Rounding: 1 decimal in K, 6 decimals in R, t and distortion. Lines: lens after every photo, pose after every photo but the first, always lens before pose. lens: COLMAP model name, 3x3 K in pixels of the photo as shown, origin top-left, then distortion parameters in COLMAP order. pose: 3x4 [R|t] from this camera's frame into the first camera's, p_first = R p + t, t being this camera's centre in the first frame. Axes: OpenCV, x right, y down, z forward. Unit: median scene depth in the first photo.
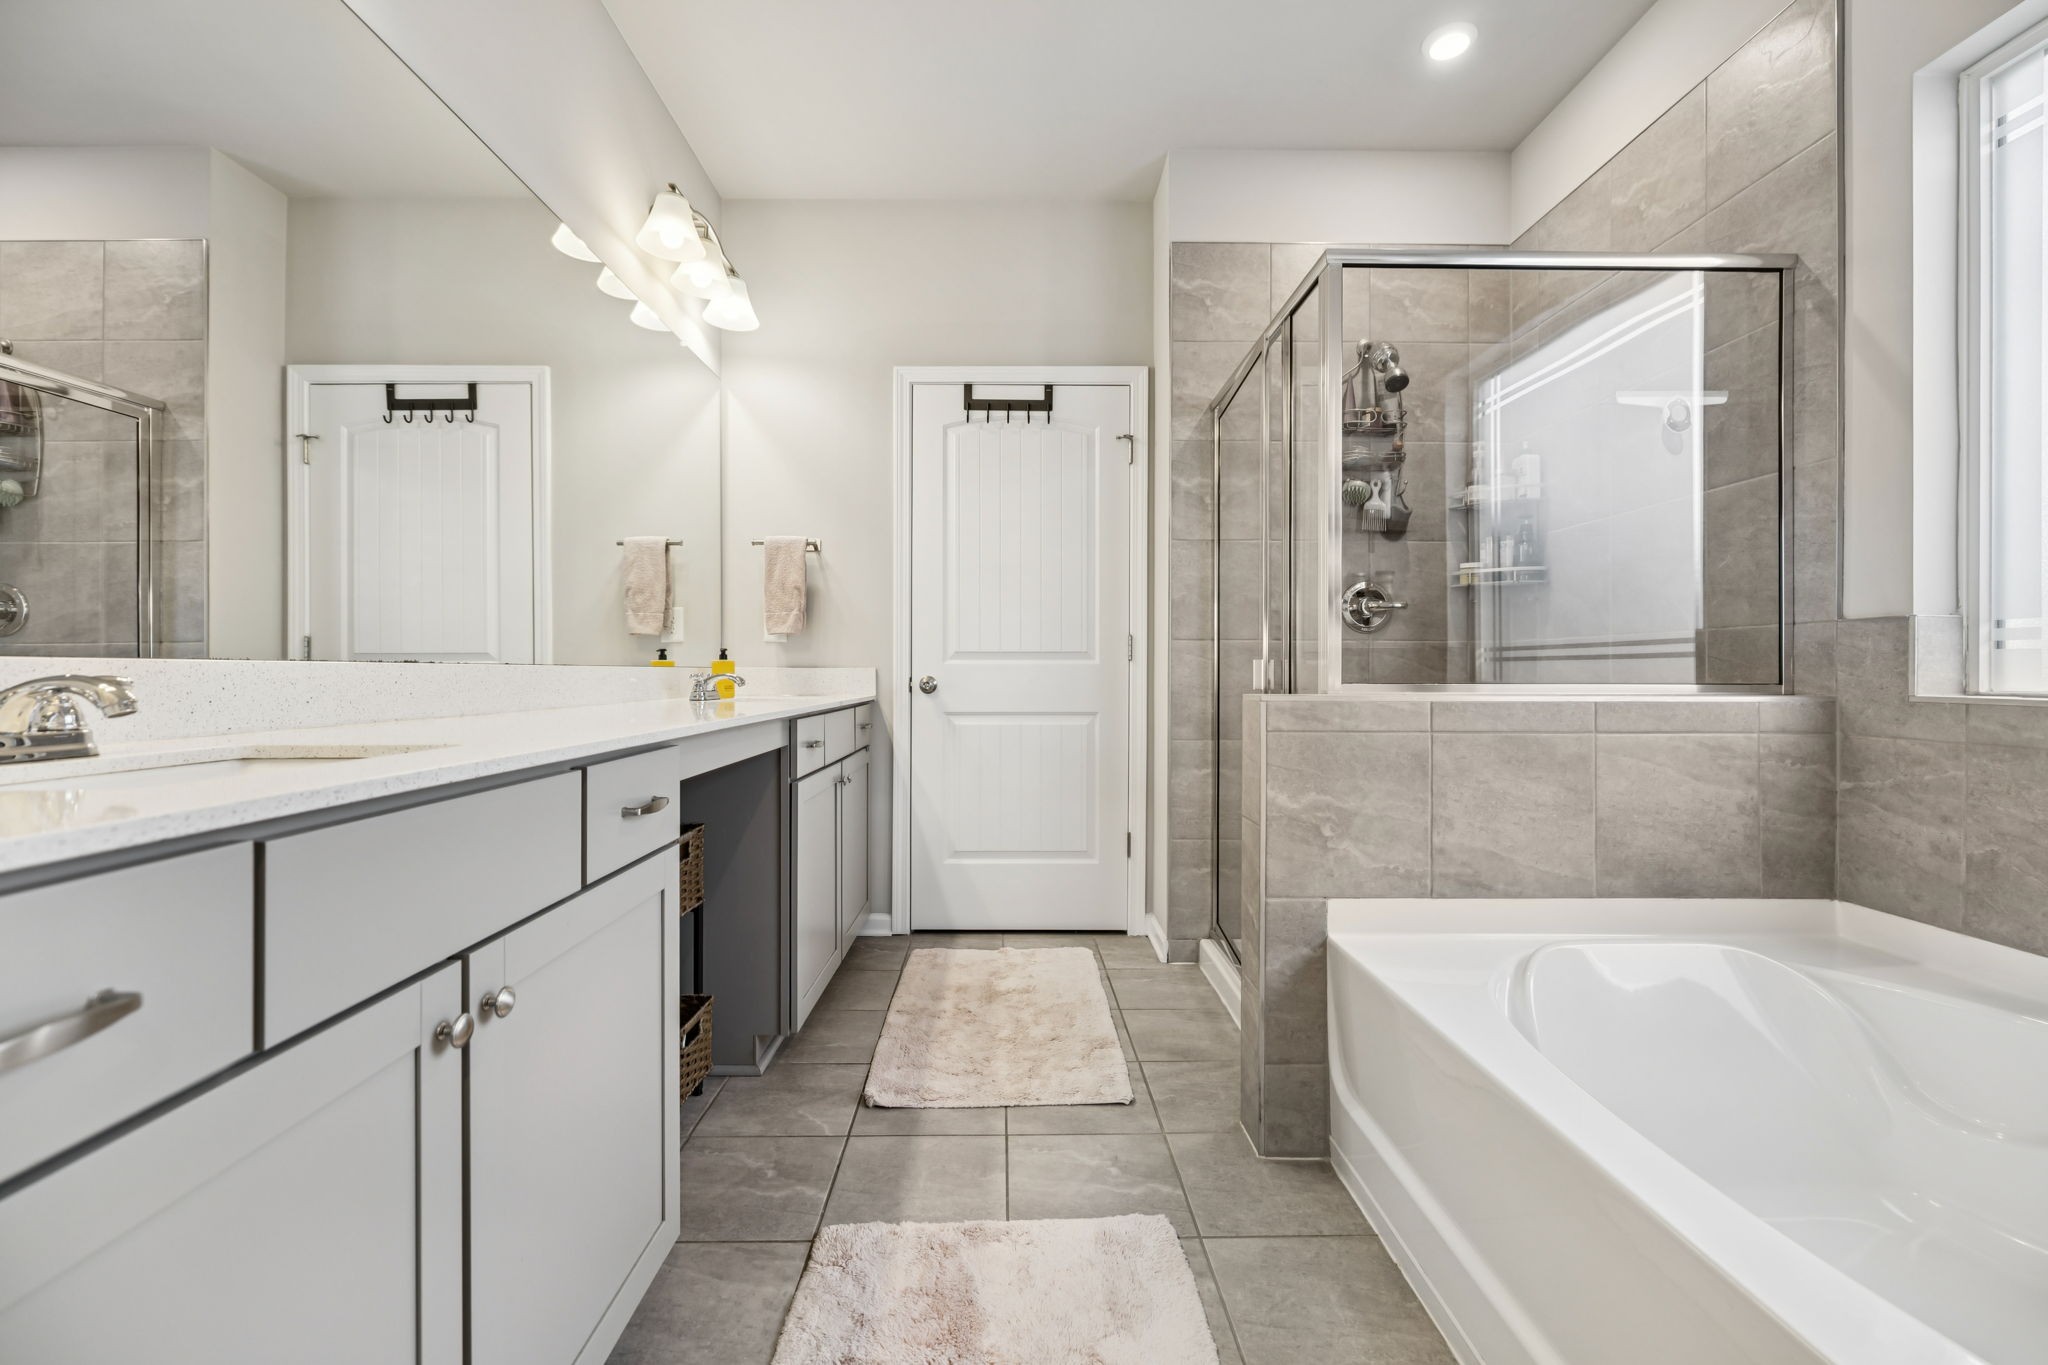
lens RADIAL K [[857.1, 0, 1027.8], [0, 857.1, 679.1], [0, 0, 1]] dist [-0.003786, -0.000241]
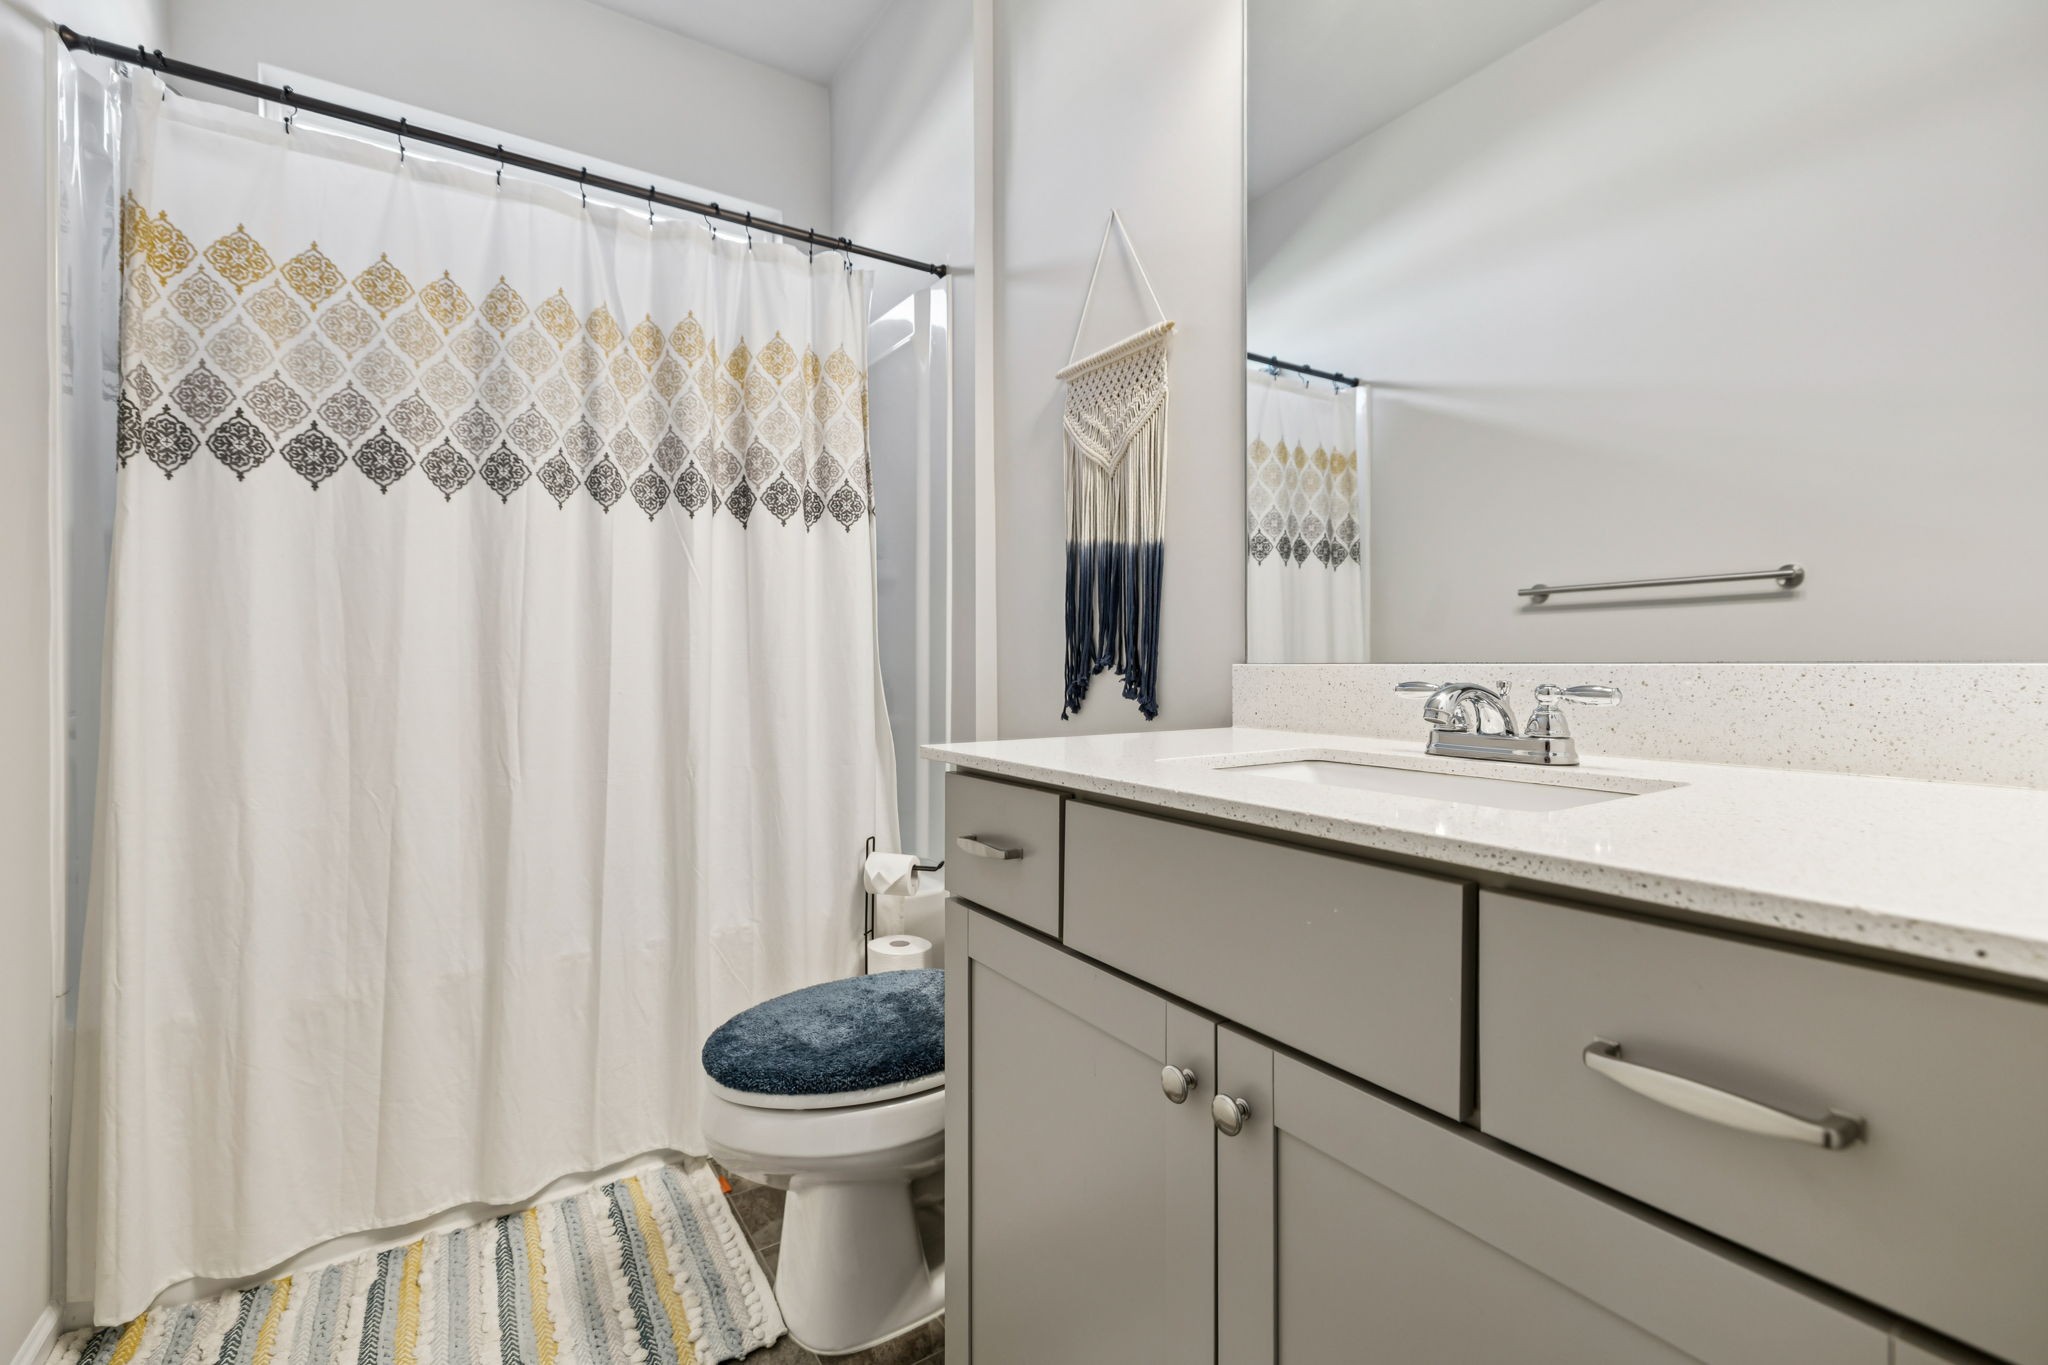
lens RADIAL K [[857.1, 0, 1027.8], [0, 857.1, 679.1], [0, 0, 1]] dist [-0.003786, -0.000241]
pose [[-0.849330, -0.022176, -0.527396, -0.034418], [-0.027409, 0.999622, 0.002108, -0.015360], [0.527150, 0.016246, -0.849617, 1.504188]]
